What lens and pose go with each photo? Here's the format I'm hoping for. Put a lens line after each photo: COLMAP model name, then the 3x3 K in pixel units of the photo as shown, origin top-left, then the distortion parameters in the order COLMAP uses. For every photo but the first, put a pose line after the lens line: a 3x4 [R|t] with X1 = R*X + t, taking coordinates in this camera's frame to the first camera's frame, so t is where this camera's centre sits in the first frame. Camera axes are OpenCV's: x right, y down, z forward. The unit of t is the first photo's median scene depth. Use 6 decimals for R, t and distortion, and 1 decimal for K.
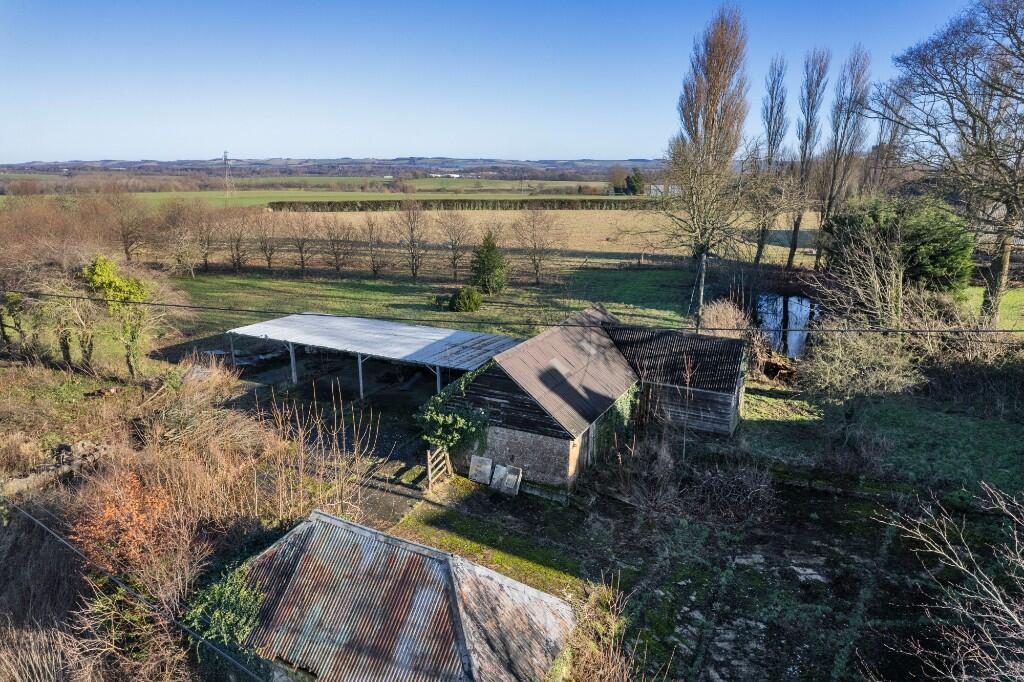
lens RADIAL K [[659.6, 0, 525.4], [0, 659.6, 327.8], [0, 0, 1]] dist [-0.076605, 0.067341]
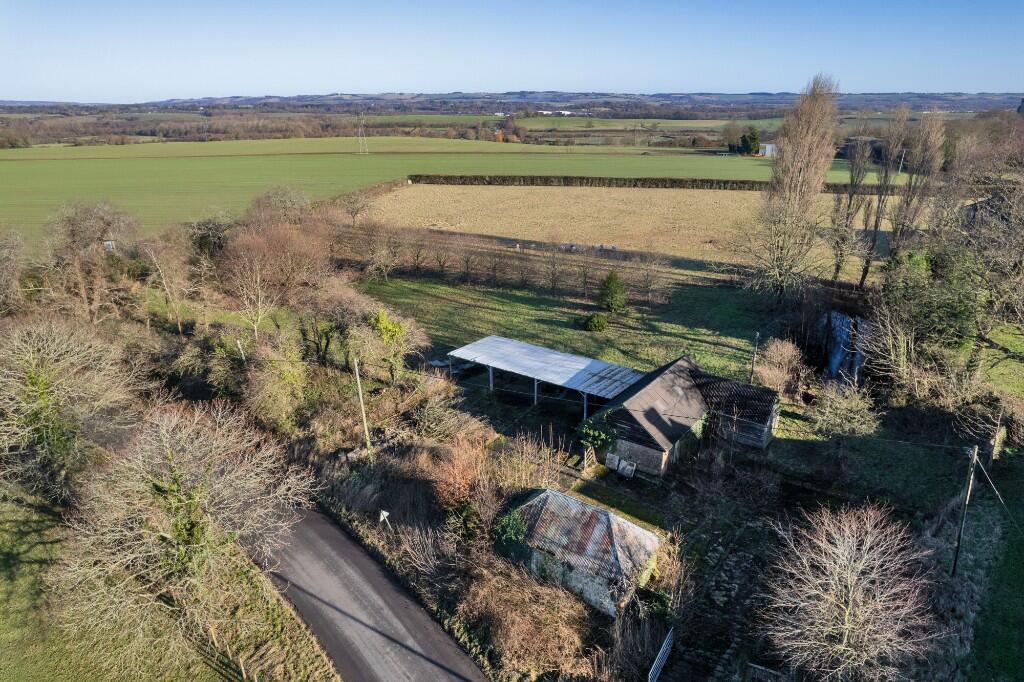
lens RADIAL K [[659.6, 0, 525.4], [0, 659.6, 327.8], [0, 0, 1]] dist [-0.076605, 0.067341]
pose [[0.986726, 0.047348, -0.155339, -0.040199], [-0.033212, 0.995171, 0.092362, -0.302273], [0.158962, -0.085977, 0.983534, -0.763465]]
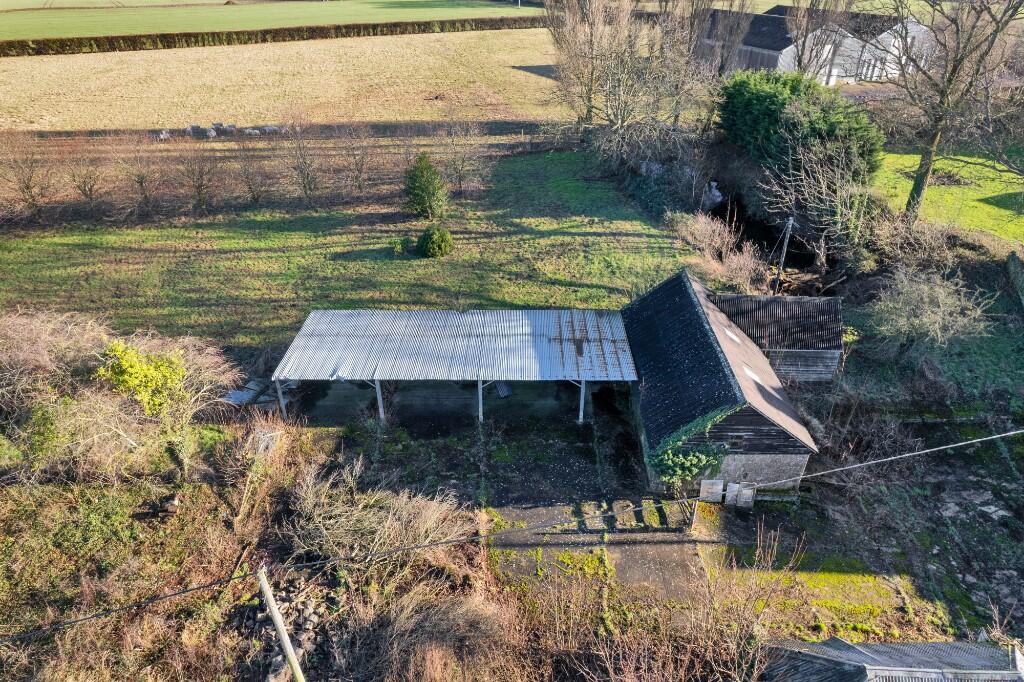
lens RADIAL K [[659.6, 0, 525.4], [0, 659.6, 327.8], [0, 0, 1]] dist [-0.076605, 0.067341]
pose [[0.901817, -0.220804, 0.371444, -0.659772], [0.103921, 0.945185, 0.309557, -0.381373], [-0.419435, -0.240563, 0.875331, 0.264916]]
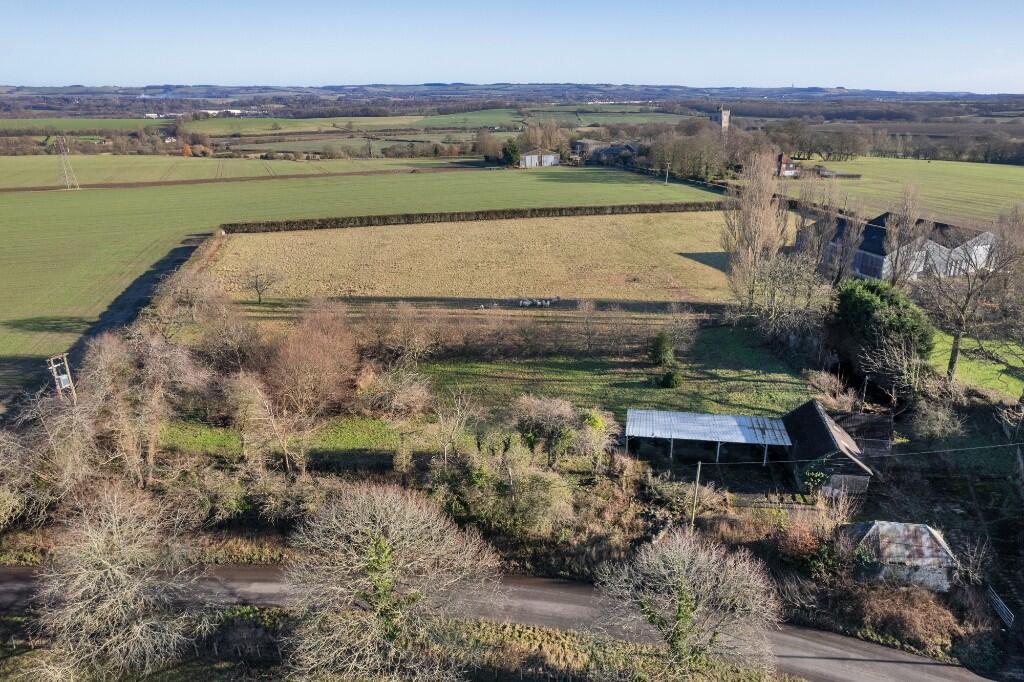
lens RADIAL K [[691.6, 0, 551.4], [0, 691.6, 339.1], [0, 0, 1]] dist [-0.038503, 0.002030]
pose [[0.952441, -0.104953, 0.286078, -1.677765], [0.076903, 0.991214, 0.107613, -0.683936], [-0.294859, -0.080495, 0.952144, -1.054431]]
